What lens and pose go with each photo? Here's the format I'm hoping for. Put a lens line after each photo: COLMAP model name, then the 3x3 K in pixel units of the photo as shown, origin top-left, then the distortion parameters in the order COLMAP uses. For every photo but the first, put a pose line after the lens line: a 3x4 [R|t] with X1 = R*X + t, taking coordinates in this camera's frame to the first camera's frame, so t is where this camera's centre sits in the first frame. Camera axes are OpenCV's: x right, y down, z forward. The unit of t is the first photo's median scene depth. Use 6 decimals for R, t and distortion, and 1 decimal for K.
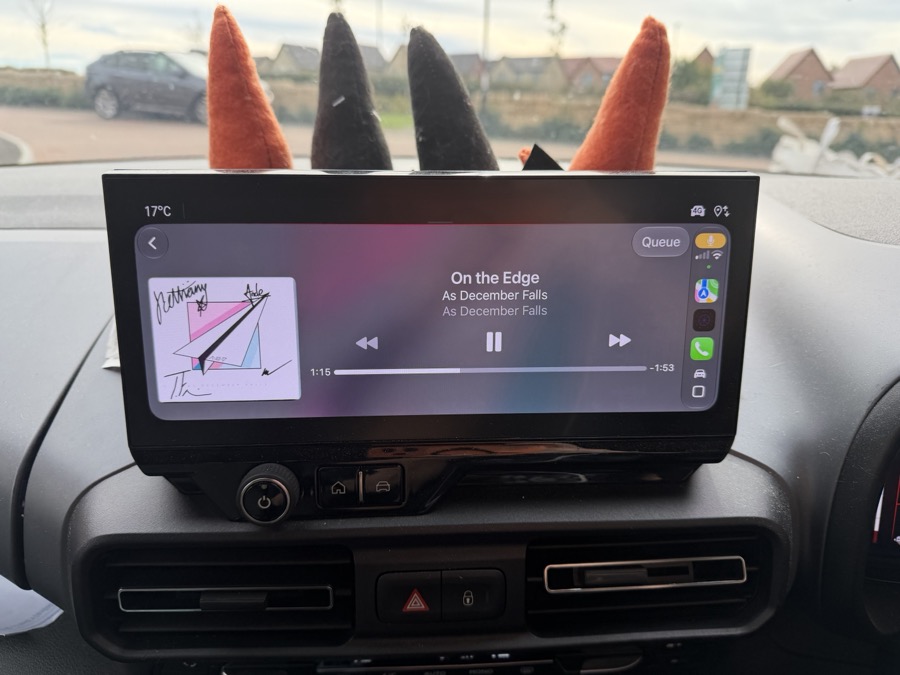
lens RADIAL K [[542.7, 0, 445.9], [0, 542.7, 341.6], [0, 0, 1]] dist [-0.013999, -0.012070]
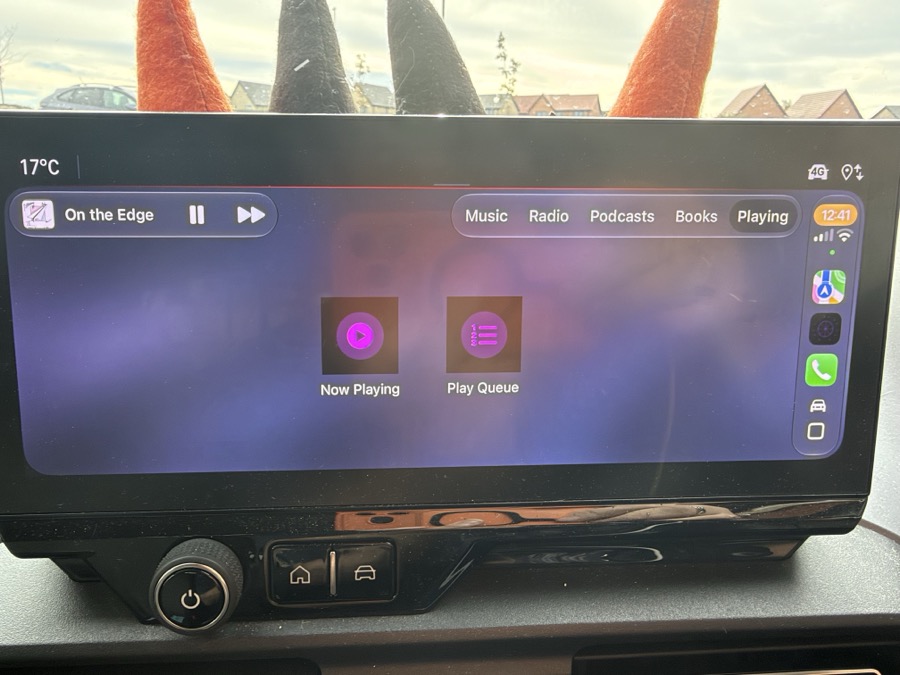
lens RADIAL K [[560.1, 0, 412.7], [0, 560.1, 355.6], [0, 0, 1]] dist [-0.009428, 0.013693]
pose [[0.999976, -0.001744, 0.006760, -0.062678], [0.002079, 0.998755, -0.049841, 0.030021], [-0.006664, 0.049853, 0.998734, 0.282431]]
